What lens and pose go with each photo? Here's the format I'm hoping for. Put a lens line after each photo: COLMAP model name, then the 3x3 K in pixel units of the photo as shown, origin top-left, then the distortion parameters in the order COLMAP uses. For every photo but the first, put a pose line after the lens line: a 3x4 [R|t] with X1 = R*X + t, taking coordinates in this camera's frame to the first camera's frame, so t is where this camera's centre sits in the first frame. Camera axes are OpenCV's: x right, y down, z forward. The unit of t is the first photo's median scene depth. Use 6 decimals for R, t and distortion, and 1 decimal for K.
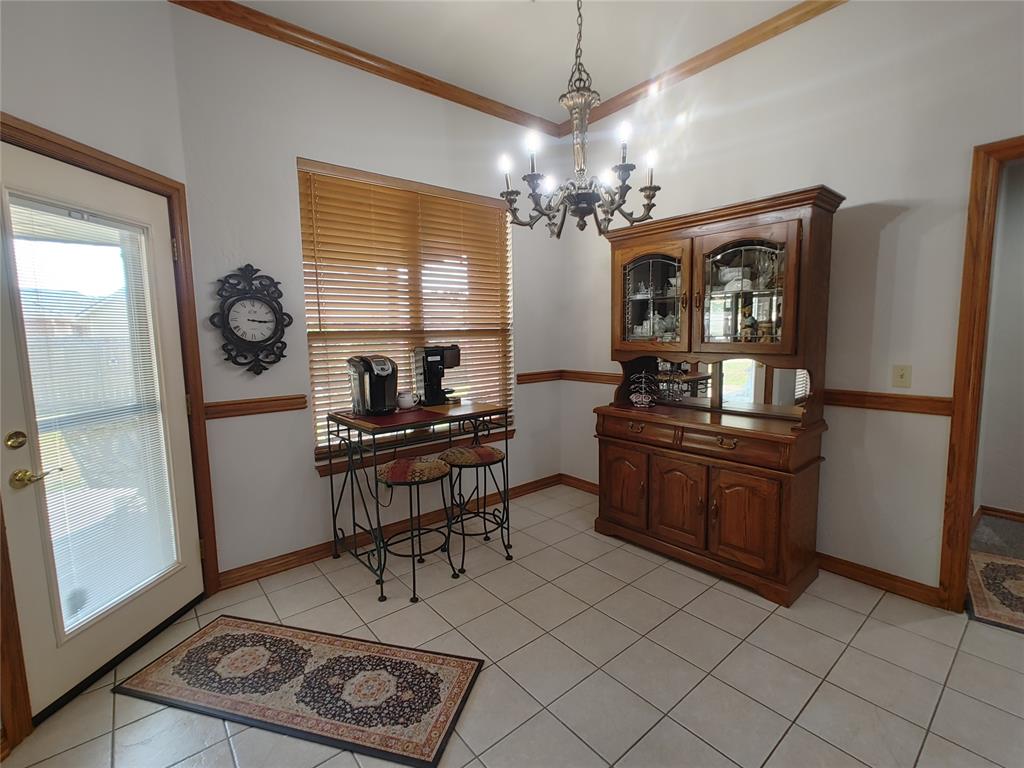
lens RADIAL K [[465.6, 0, 512.0], [0, 465.6, 384.0], [0, 0, 1]] dist [0.000114, 0.000039]
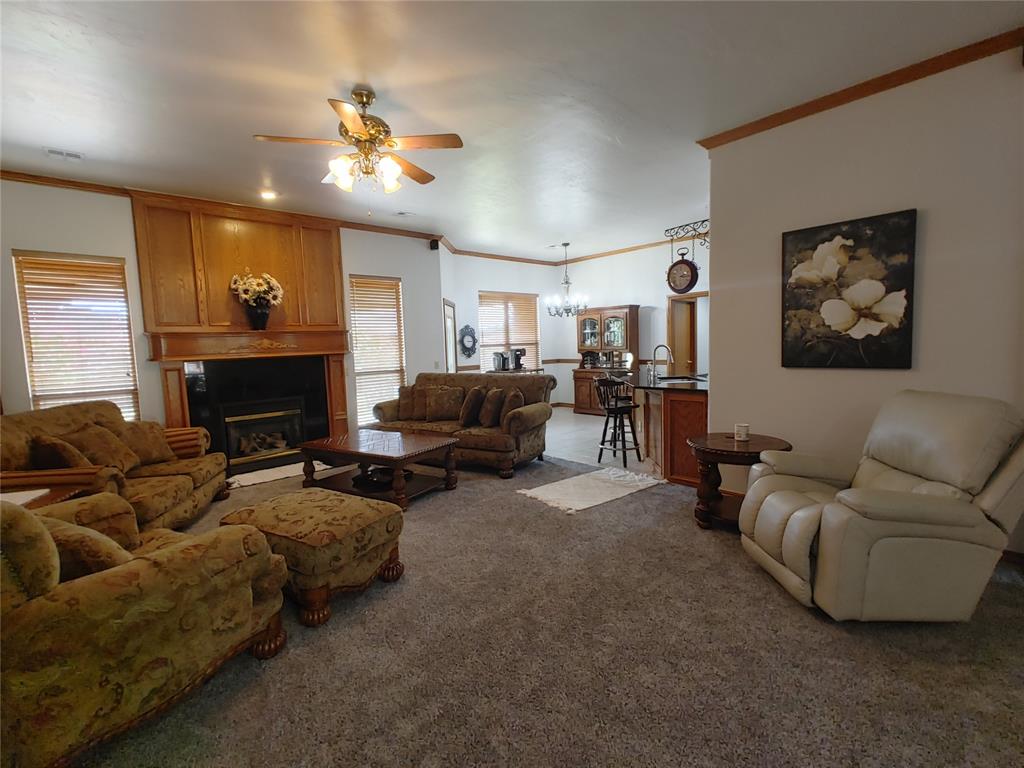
lens RADIAL K [[465.6, 0, 512.0], [0, 465.6, 384.0], [0, 0, 1]] dist [0.000114, 0.000039]
pose [[0.998805, -0.018000, 0.045437, -0.360240], [0.019063, 0.999552, -0.023078, 0.219758], [-0.045001, 0.023917, 0.998701, -2.043789]]
